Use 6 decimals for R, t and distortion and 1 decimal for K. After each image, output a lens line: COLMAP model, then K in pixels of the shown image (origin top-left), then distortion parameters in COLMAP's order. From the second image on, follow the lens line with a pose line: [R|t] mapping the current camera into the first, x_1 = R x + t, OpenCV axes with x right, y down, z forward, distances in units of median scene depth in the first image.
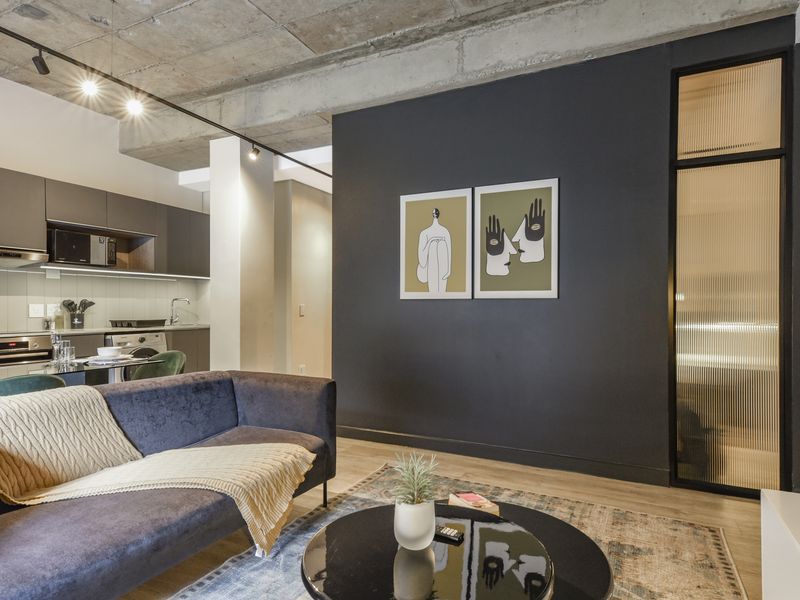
lens RADIAL K [[478.8, 0, 405.2], [0, 478.8, 307.0], [0, 0, 1]] dist [0.025889, 0.000075]
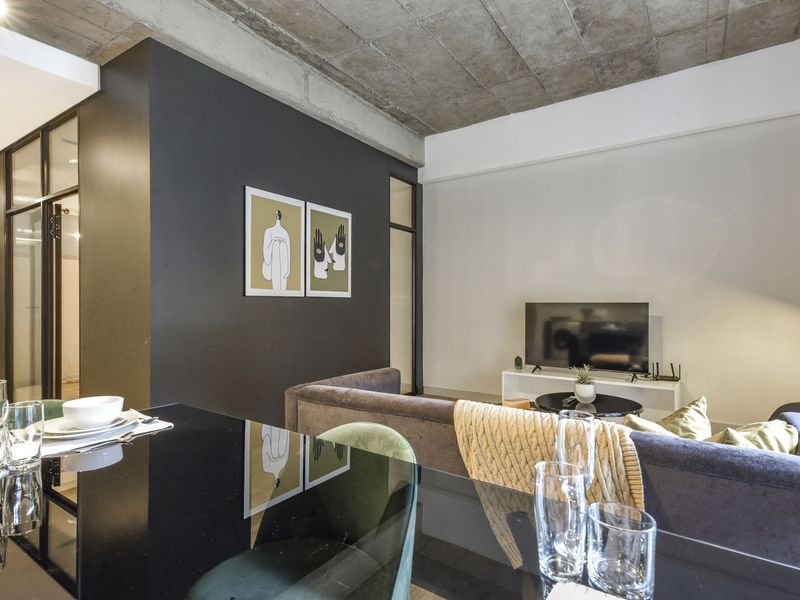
lens RADIAL K [[431.4, 0, 402.4], [0, 431.4, 305.1], [0, 0, 1]] dist [0.014906, 0.005278]
pose [[0.140646, -0.004798, 0.990048, -0.873955], [-0.000850, 0.999987, 0.004967, -0.002282], [-0.990060, -0.001540, 0.140640, 0.623363]]
